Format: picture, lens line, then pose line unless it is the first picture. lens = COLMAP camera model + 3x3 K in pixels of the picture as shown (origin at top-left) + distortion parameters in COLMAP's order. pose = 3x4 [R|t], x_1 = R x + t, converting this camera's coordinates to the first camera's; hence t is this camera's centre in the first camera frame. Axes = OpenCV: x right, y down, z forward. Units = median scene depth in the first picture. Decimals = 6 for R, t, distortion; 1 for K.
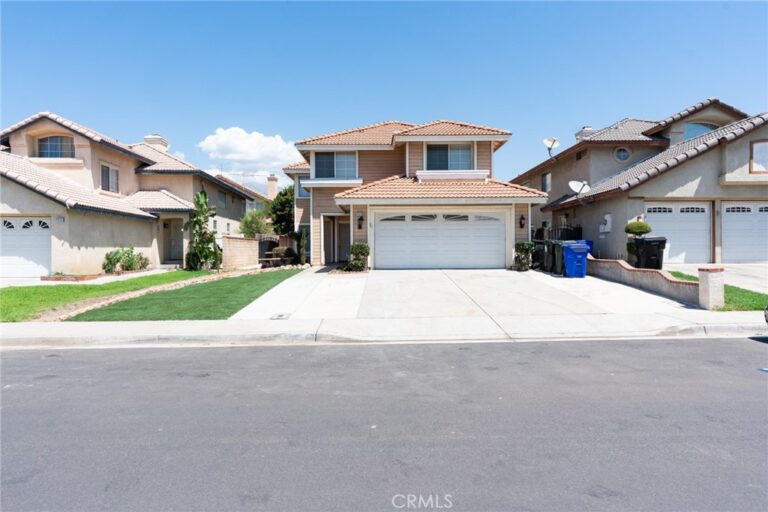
lens RADIAL K [[464.0, 0, 384.0], [0, 464.0, 256.0], [0, 0, 1]] dist [0.000254, -0.000002]
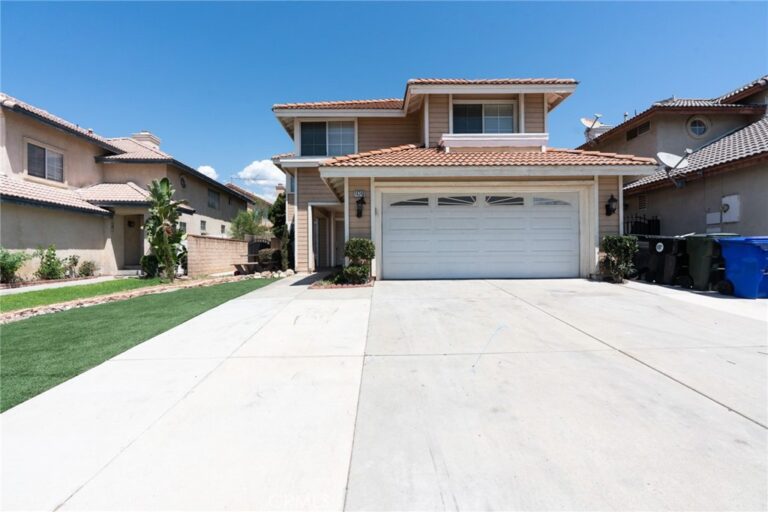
lens RADIAL K [[343.0, 0, 382.1], [0, 343.0, 255.3], [0, 0, 1]] dist [-0.012777, 0.005989]
pose [[0.999970, -0.002802, 0.007277, -0.020986], [0.002876, 0.999944, -0.010169, -0.000615], [-0.007248, 0.010190, 0.999922, 0.455321]]
